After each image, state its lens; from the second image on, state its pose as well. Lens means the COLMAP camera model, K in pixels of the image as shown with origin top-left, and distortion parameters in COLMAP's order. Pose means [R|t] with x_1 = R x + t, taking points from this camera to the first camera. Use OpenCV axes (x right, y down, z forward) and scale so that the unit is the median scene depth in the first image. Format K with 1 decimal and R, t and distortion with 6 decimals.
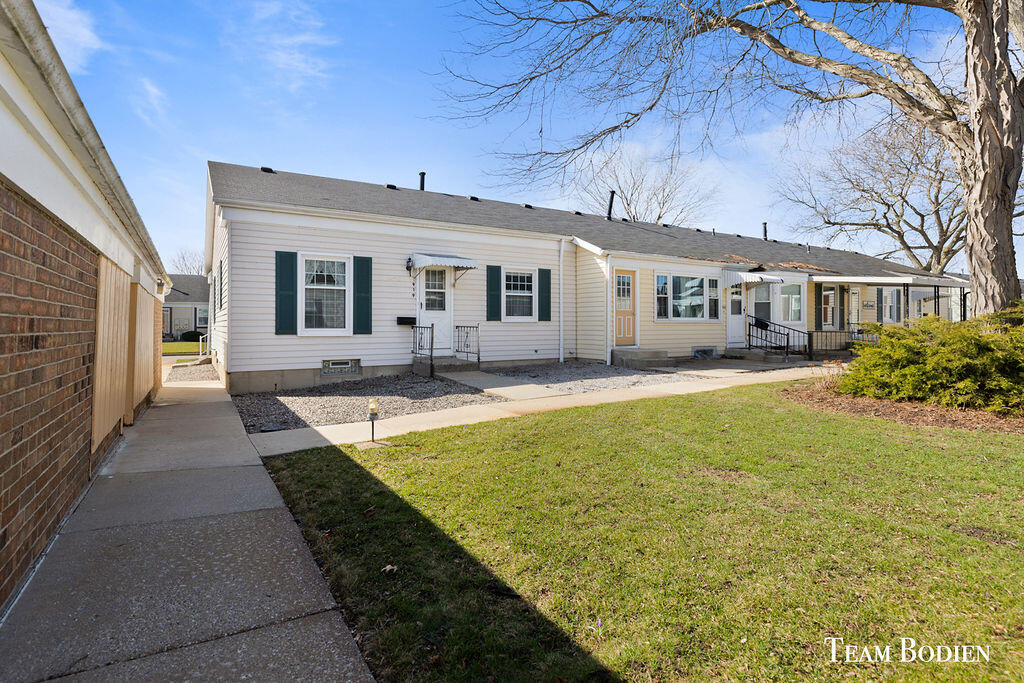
lens RADIAL K [[520.2, 0, 512.3], [0, 520.2, 324.6], [0, 0, 1]] dist [0.000001, -0.000004]
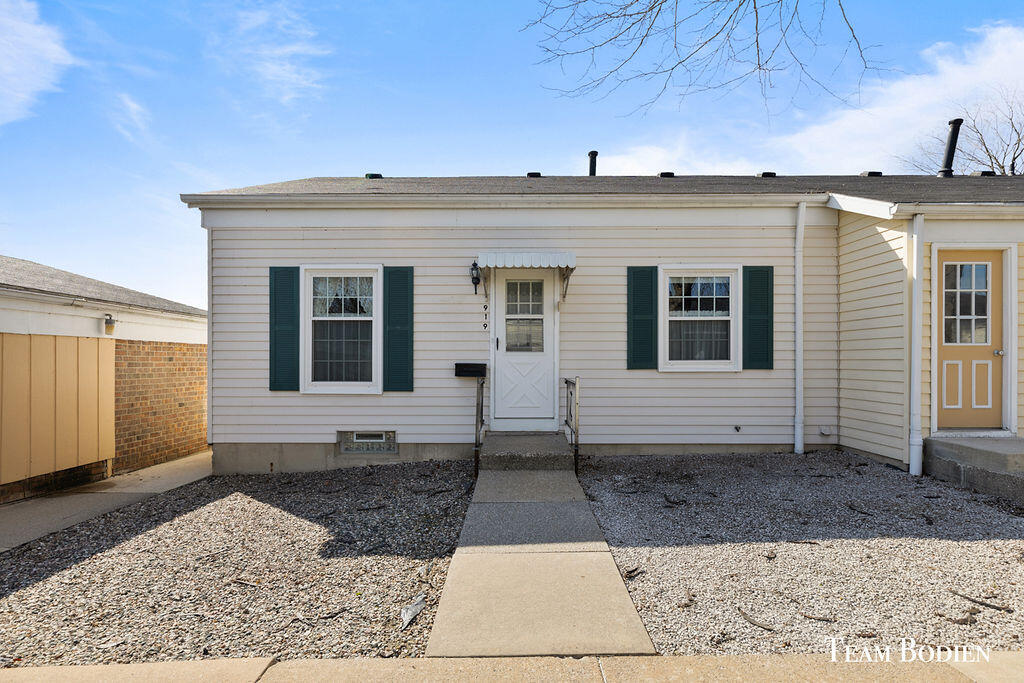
lens RADIAL K [[508.7, 0, 511.4], [0, 508.7, 361.7], [0, 0, 1]] dist [0.000735, 0.000257]
pose [[0.848257, 0.003137, -0.529576, 0.138678], [-0.000642, 0.999988, 0.004895, -0.018980], [0.529585, -0.003813, 0.848249, 0.522342]]
